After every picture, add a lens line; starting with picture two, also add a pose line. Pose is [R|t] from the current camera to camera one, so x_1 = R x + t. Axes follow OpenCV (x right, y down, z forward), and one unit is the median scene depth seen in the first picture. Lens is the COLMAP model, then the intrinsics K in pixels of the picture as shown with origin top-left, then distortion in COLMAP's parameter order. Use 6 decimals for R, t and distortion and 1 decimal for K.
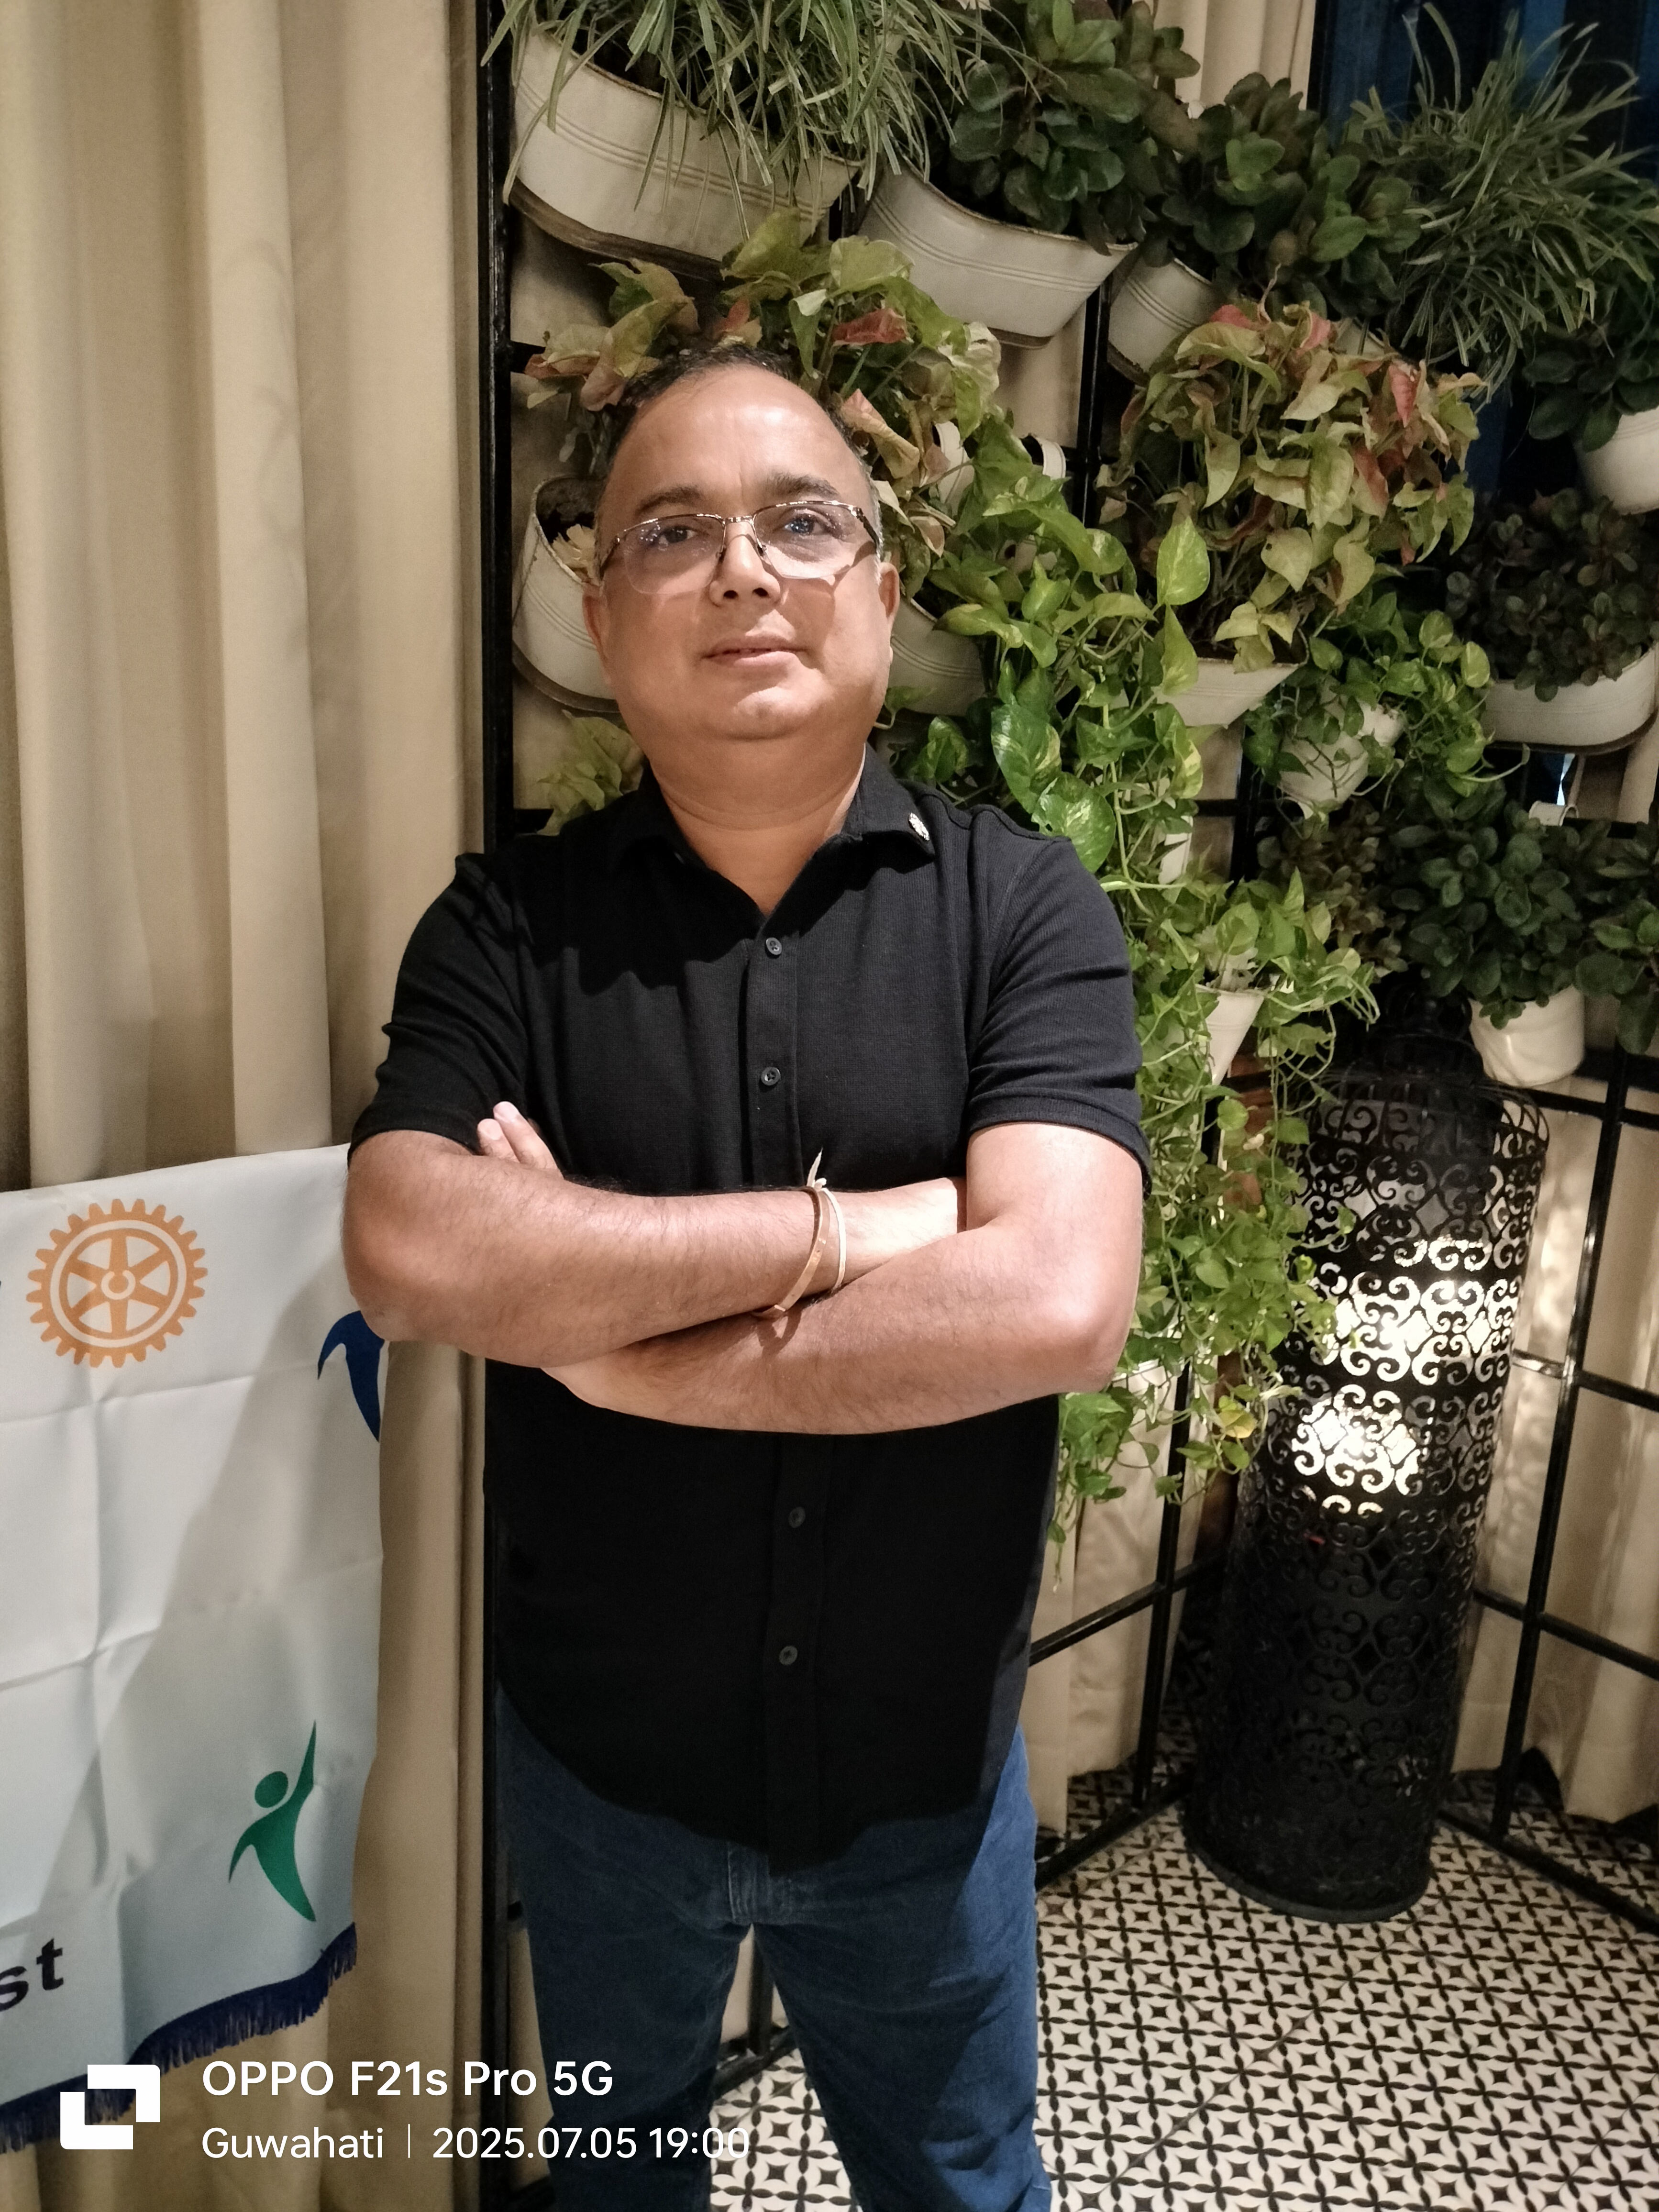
lens RADIAL K [[1704.7, 0, 821.5], [0, 1704.7, 1102.8], [0, 0, 1]] dist [-0.002668, 0.002887]
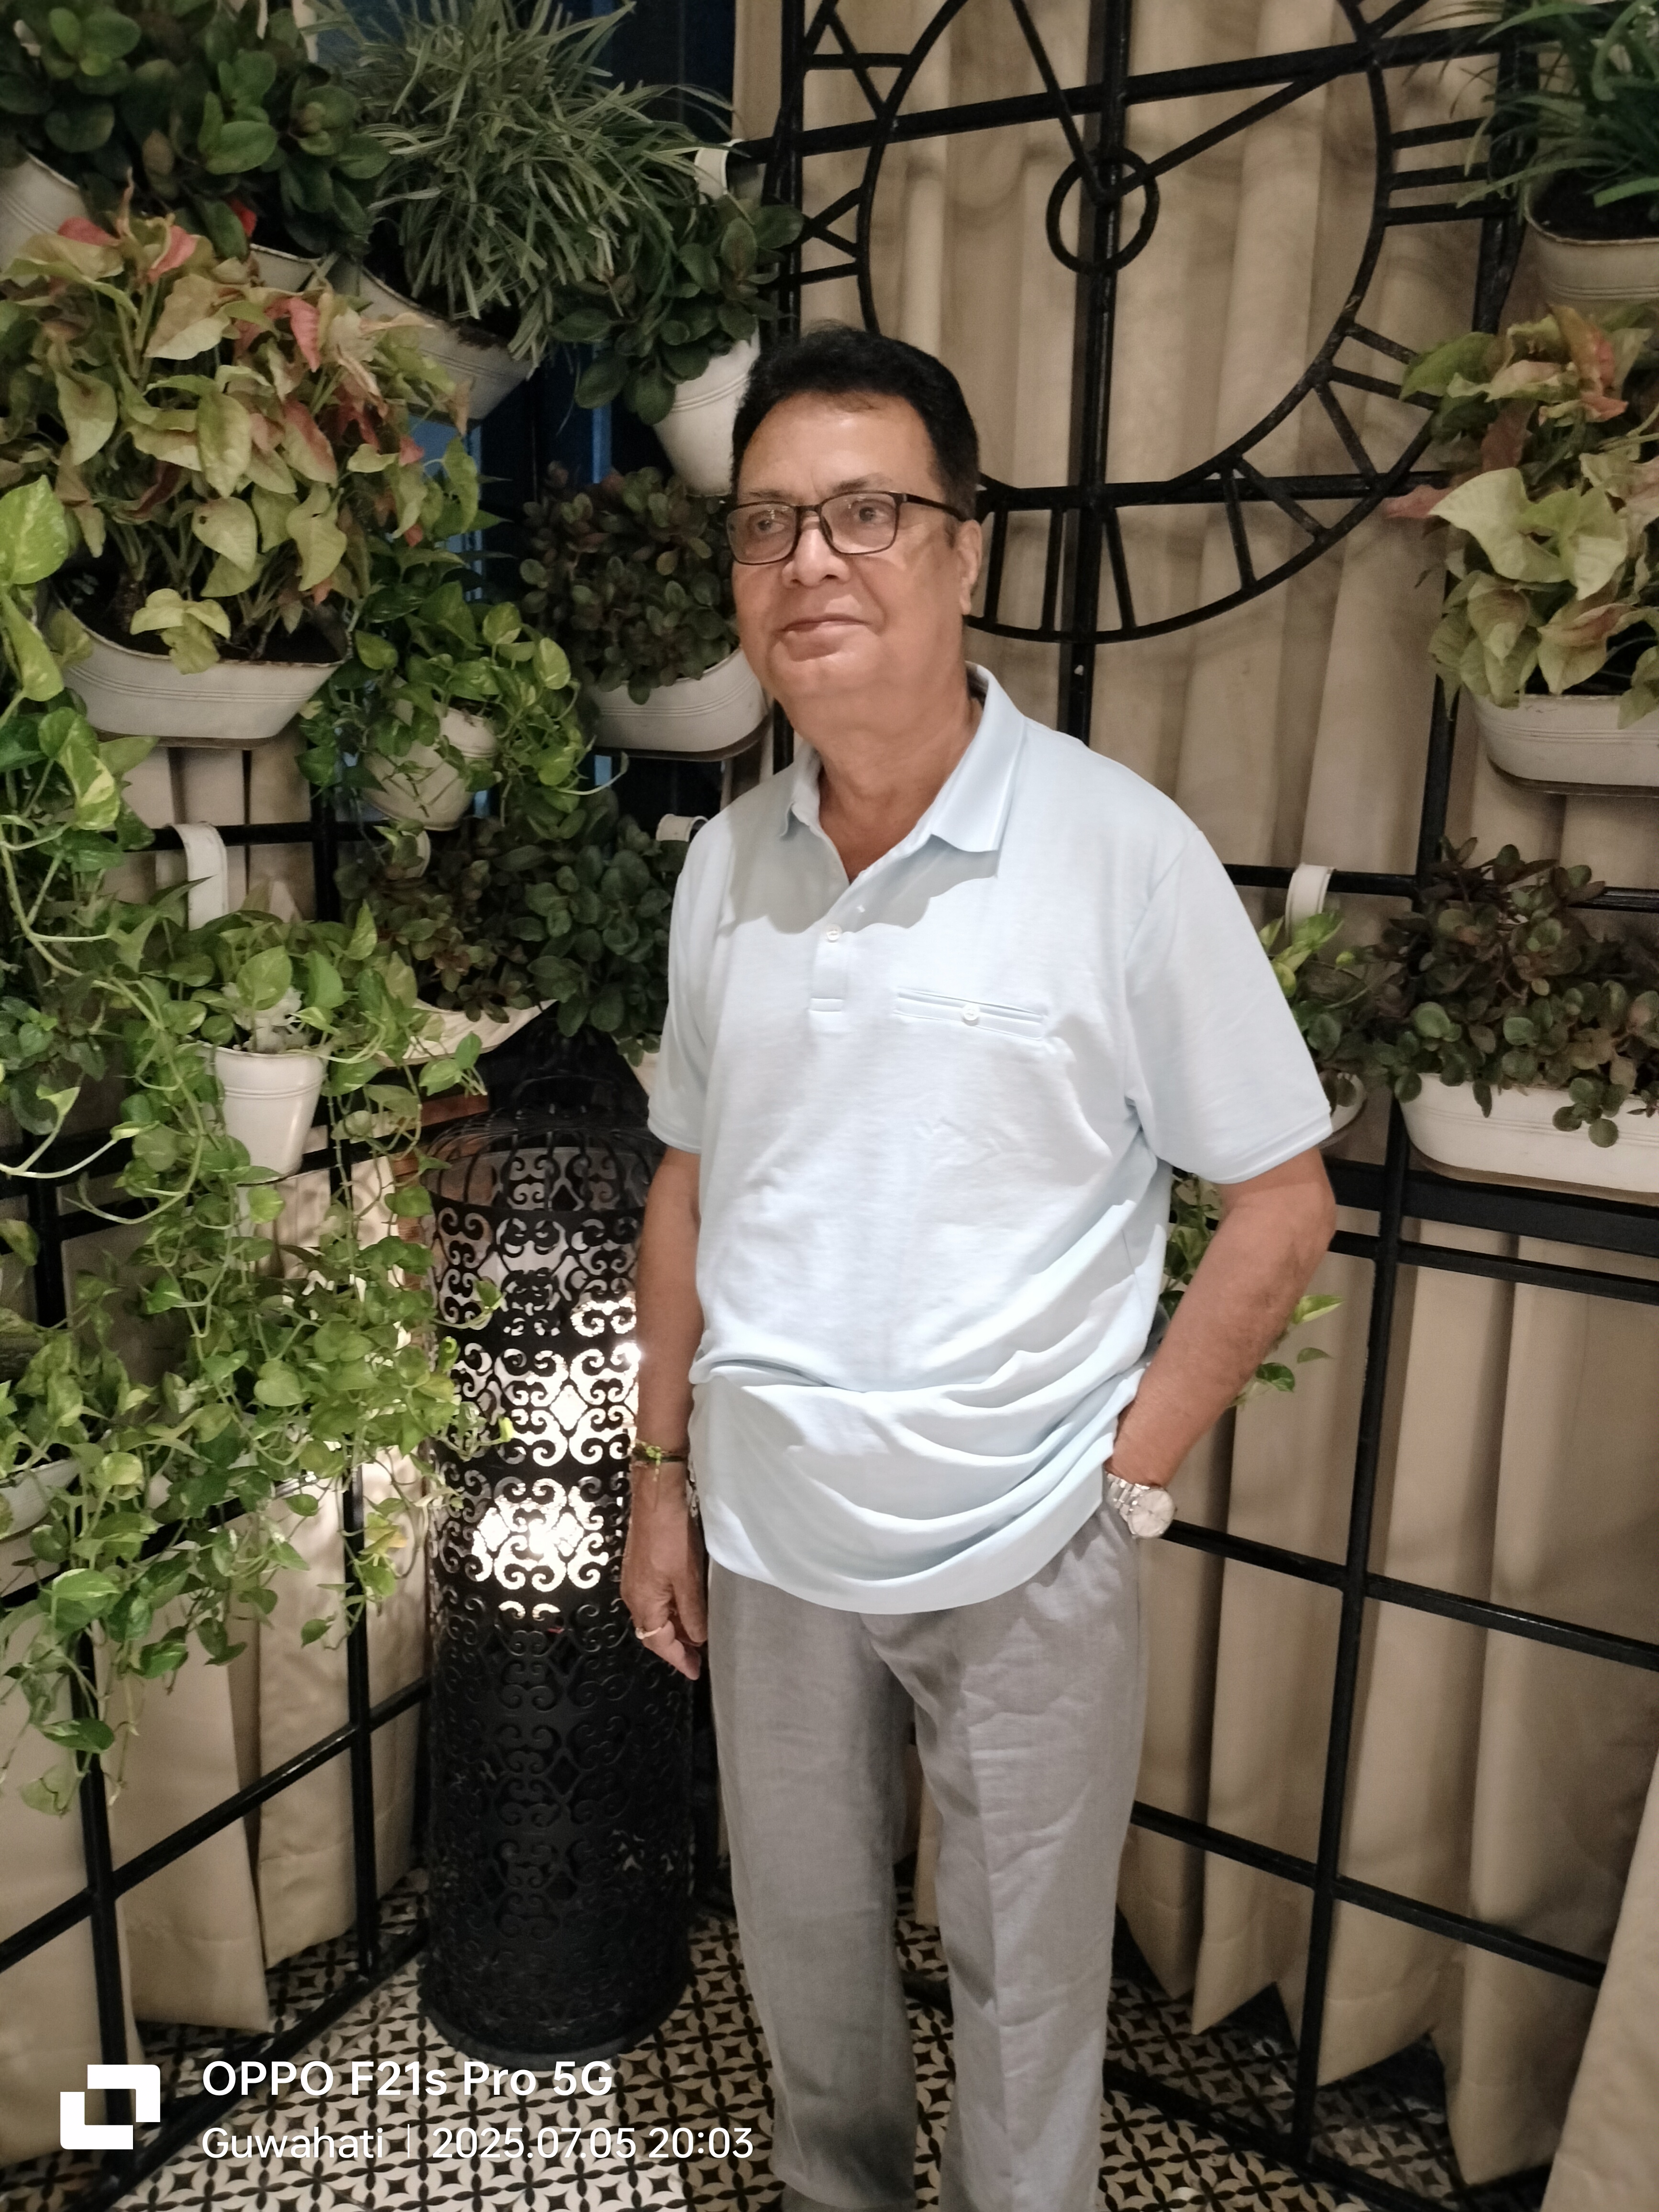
lens RADIAL K [[1680.1, 0, 833.6], [0, 1680.1, 1116.8], [0, 0, 1]] dist [0.044509, -0.060212]
pose [[0.957962, -0.087977, 0.273074, 0.286268], [0.087607, 0.996063, 0.013574, -0.021084], [-0.273193, 0.010920, 0.961897, 0.121594]]
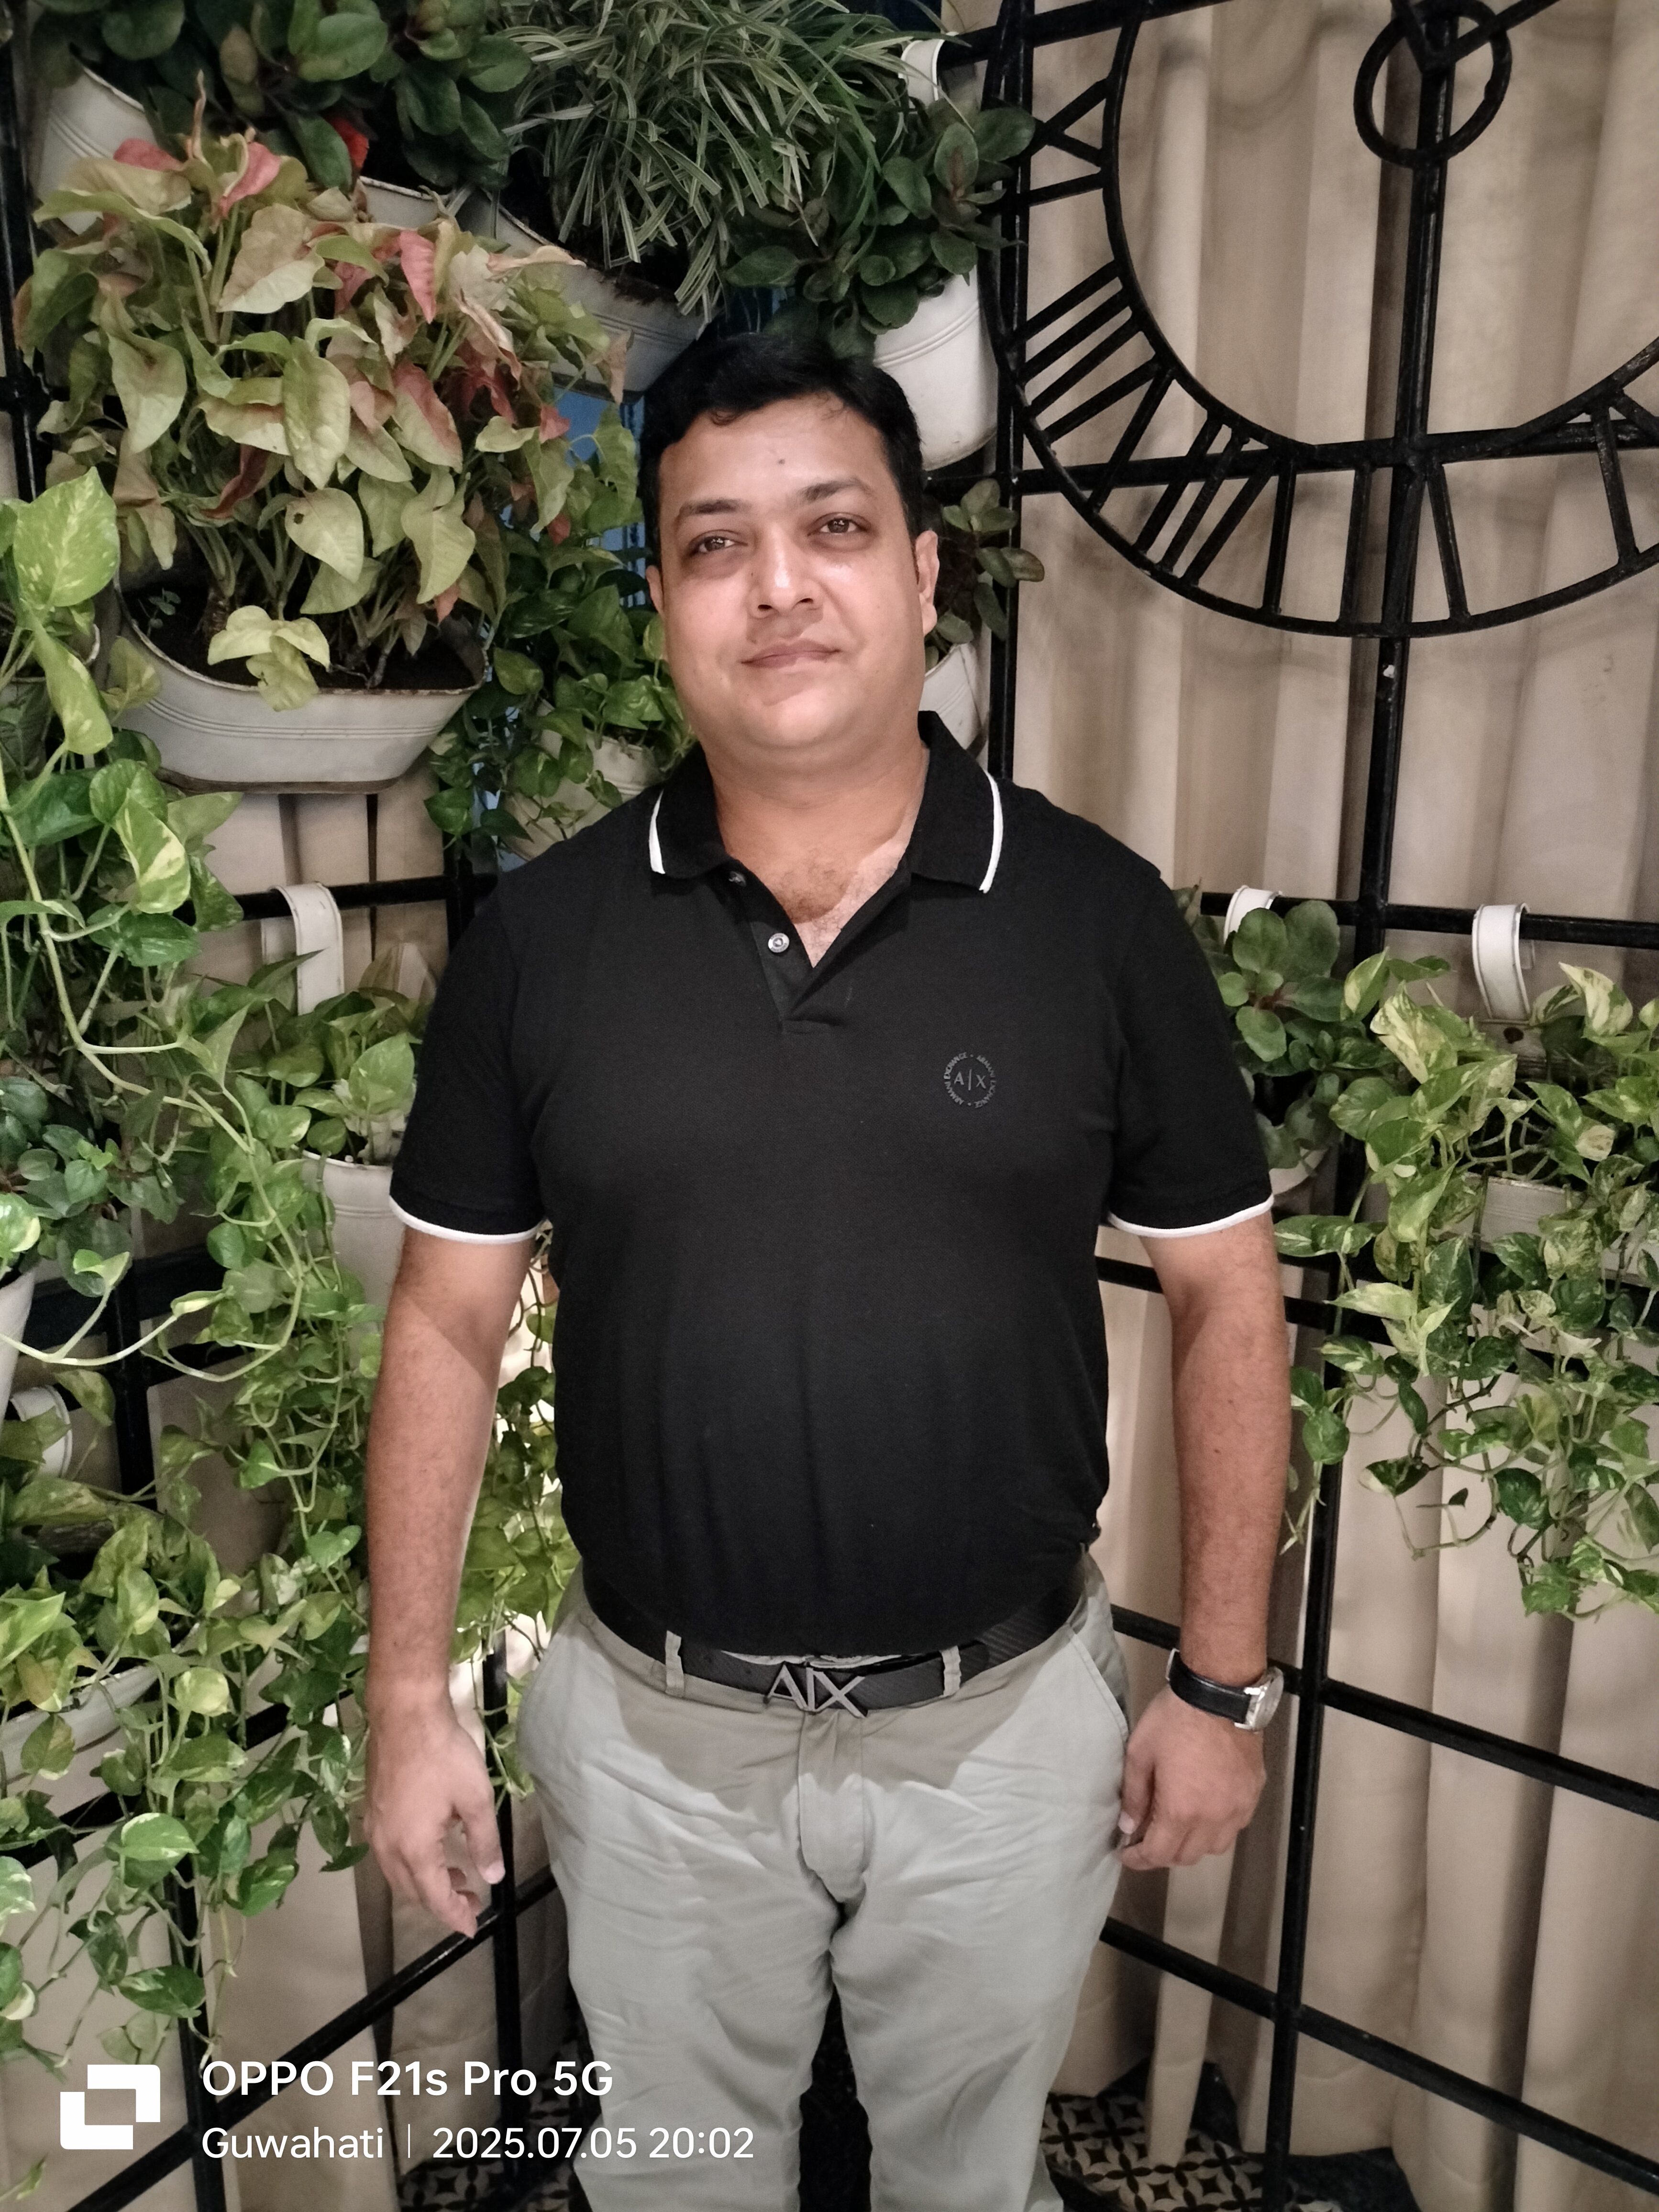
lens RADIAL K [[1677.1, 0, 824.1], [0, 1677.1, 1119.4], [0, 0, 1]] dist [0.032982, -0.048990]
pose [[0.980842, -0.087444, 0.174076, 0.307262], [0.086800, 0.996161, 0.011322, -0.077808], [-0.174398, 0.004005, 0.984667, 0.298654]]
